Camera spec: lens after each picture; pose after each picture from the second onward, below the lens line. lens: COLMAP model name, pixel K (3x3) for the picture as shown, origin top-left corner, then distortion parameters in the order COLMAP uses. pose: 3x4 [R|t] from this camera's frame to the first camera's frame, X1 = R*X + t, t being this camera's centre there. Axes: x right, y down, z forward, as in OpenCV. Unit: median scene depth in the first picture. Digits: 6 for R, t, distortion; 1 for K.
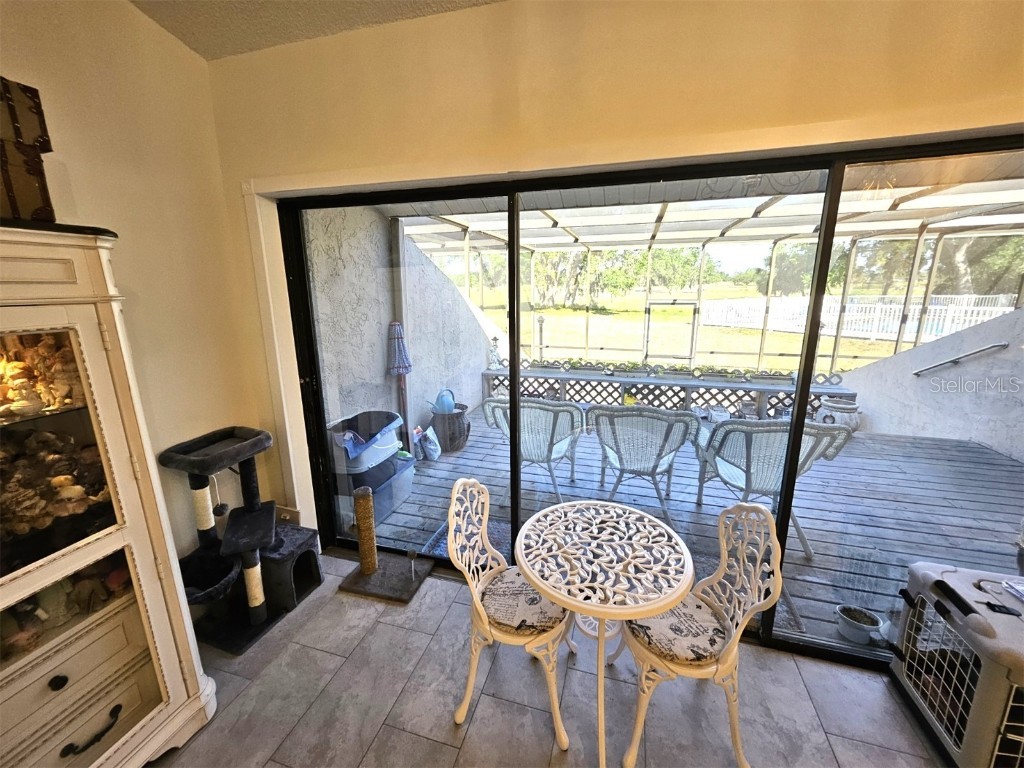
lens RADIAL K [[404.2, 0, 517.0], [0, 404.2, 377.3], [0, 0, 1]] dist [0.005965, -0.002894]
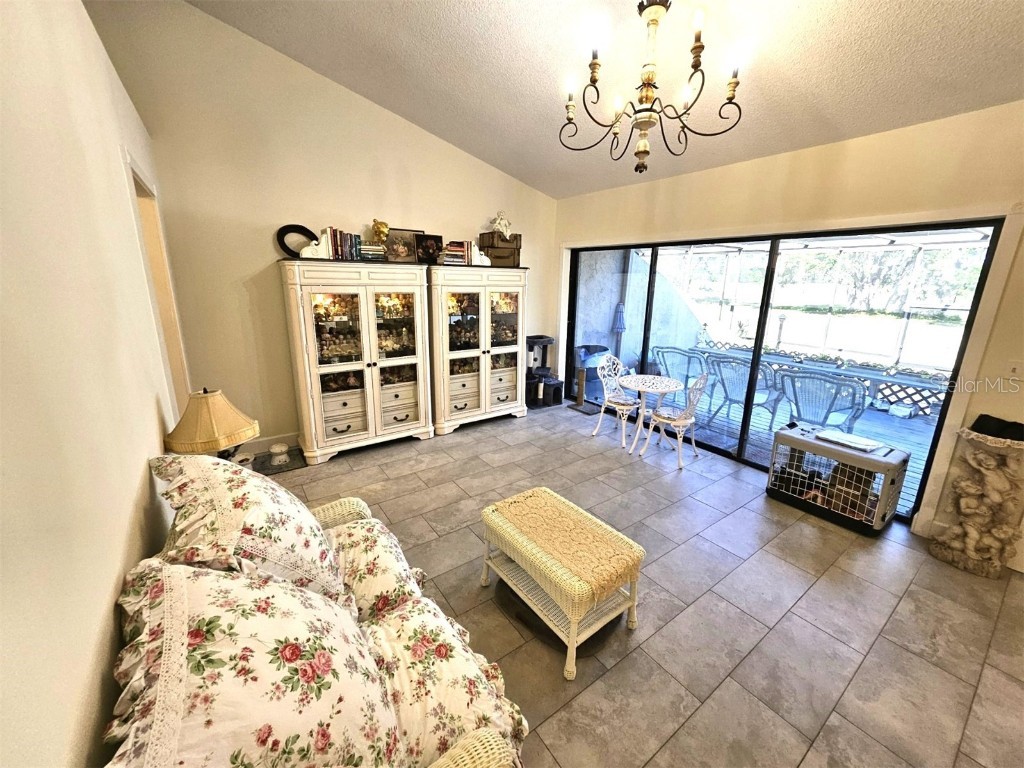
lens RADIAL K [[404.2, 0, 519.7], [0, 404.2, 376.3], [0, 0, 1]] dist [0.005965, -0.002894]
pose [[0.793722, 0.166175, -0.585142, 0.688964], [-0.158563, 0.985226, 0.064711, 0.214438], [0.587251, 0.041419, 0.808344, -1.082744]]
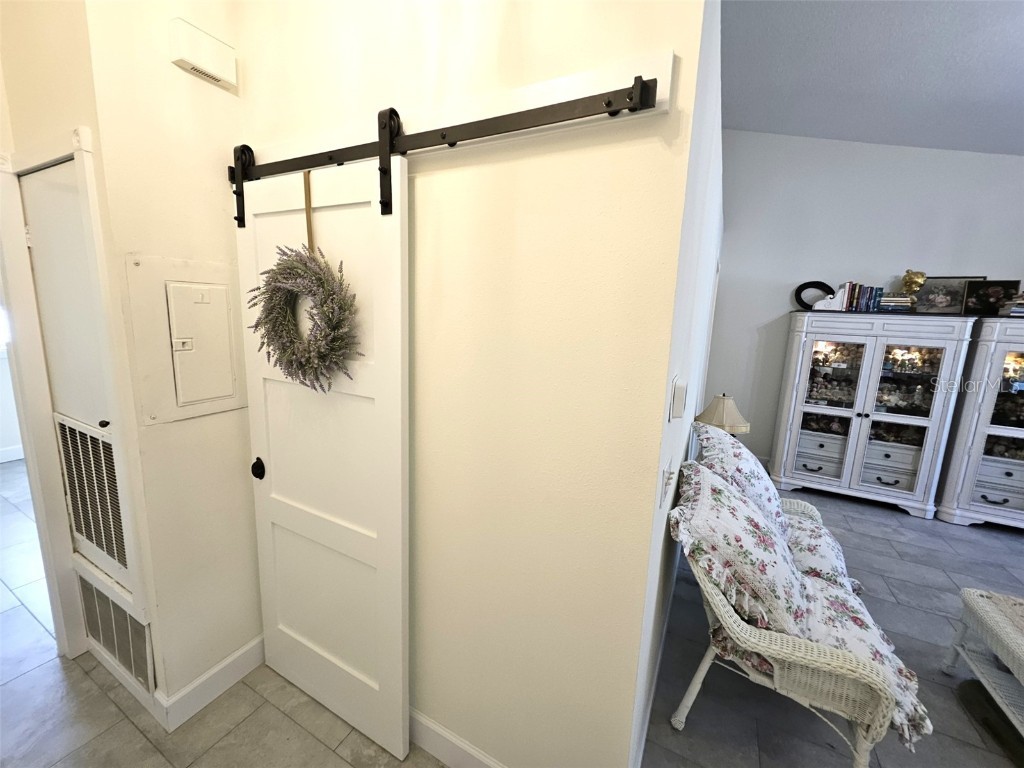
lens RADIAL K [[404.2, 0, 507.4], [0, 404.2, 376.1], [0, 0, 1]] dist [0.005965, -0.002894]
pose [[-0.194074, 0.158116, -0.968160, 1.045420], [-0.251783, 0.945835, 0.204942, 0.246545], [0.948125, 0.283540, -0.143751, -1.260594]]
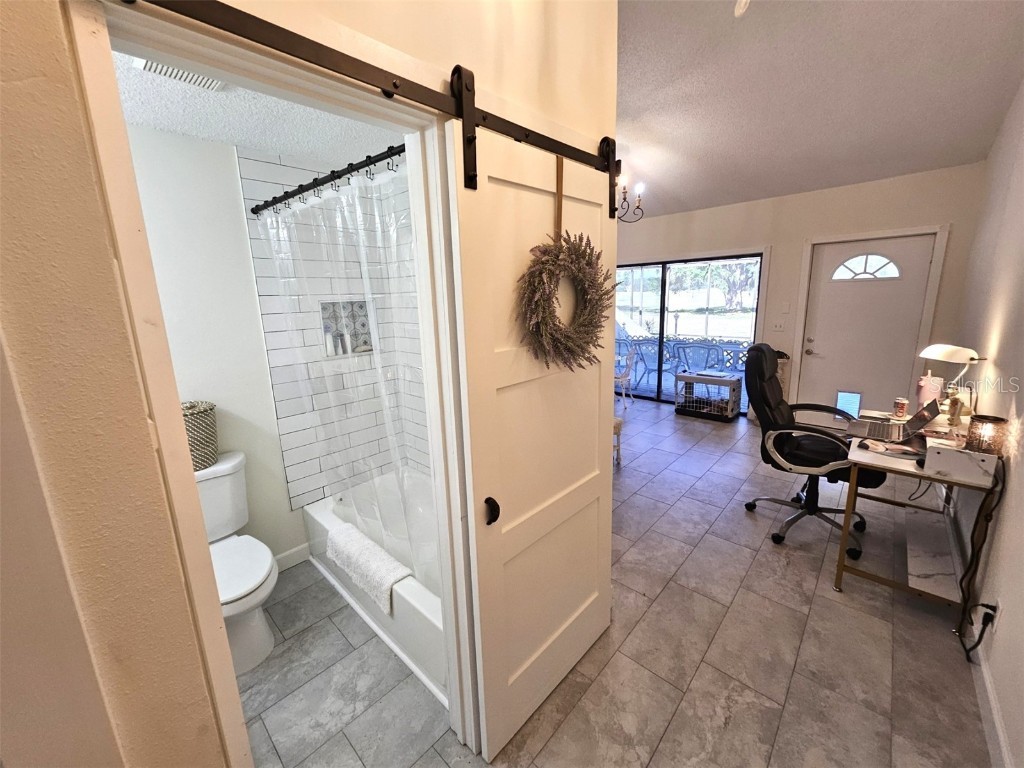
lens RADIAL K [[404.2, 0, 514.1], [0, 404.2, 377.2], [0, 0, 1]] dist [0.005965, -0.002894]
pose [[0.894802, 0.068331, -0.441203, 0.800290], [-0.073586, 0.997275, 0.005213, 0.418108], [0.440357, 0.027802, 0.897392, -1.986824]]
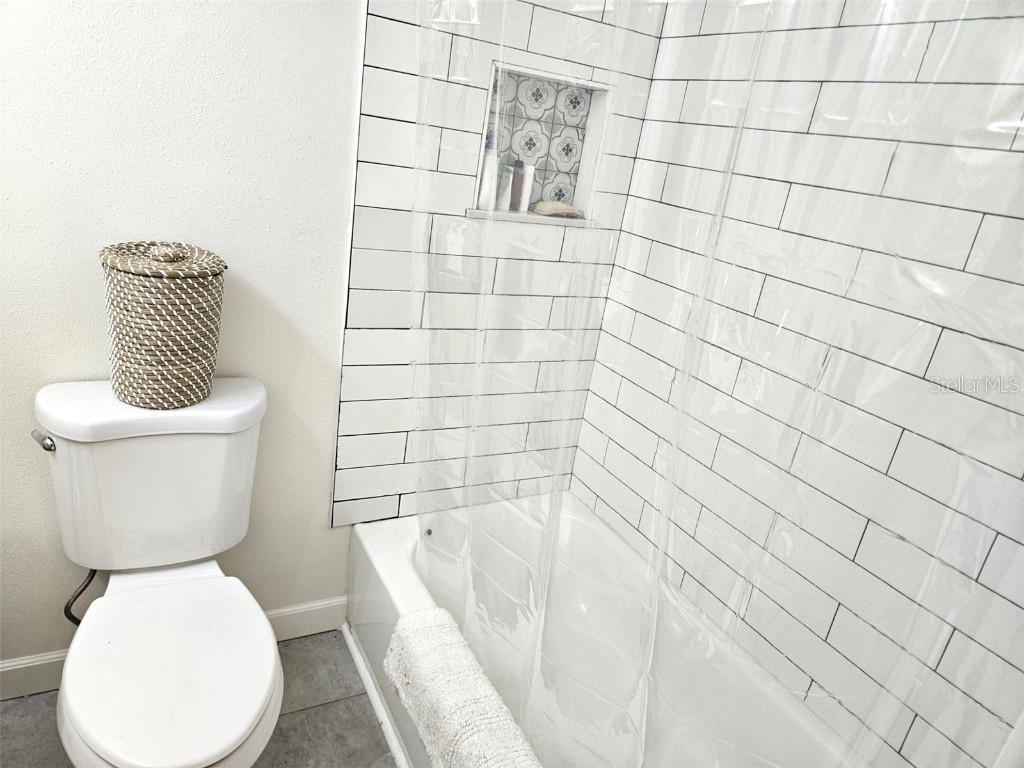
lens RADIAL K [[686.9, 0, 497.3], [0, 686.9, 392.8], [0, 0, 1]] dist [0.065341, -0.045652]
pose [[0.689150, 0.355383, -0.631487, 0.425895], [-0.304148, 0.932856, 0.193064, 0.443230], [0.657698, 0.059015, 0.750966, -1.776429]]
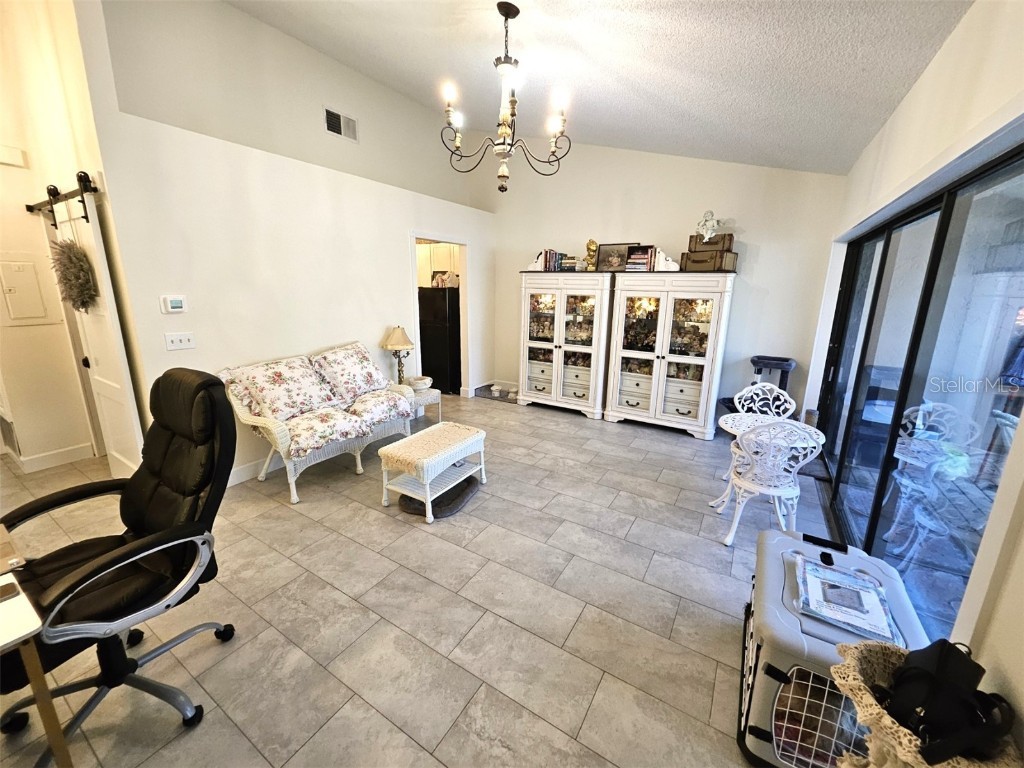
lens RADIAL K [[404.2, 0, 514.0], [0, 404.2, 377.4], [0, 0, 1]] dist [0.005965, -0.002894]
pose [[-0.261709, 0.222588, -0.939129, 1.426932], [-0.226928, 0.931572, 0.284036, -0.046050], [0.938090, 0.287450, -0.193289, 0.105893]]
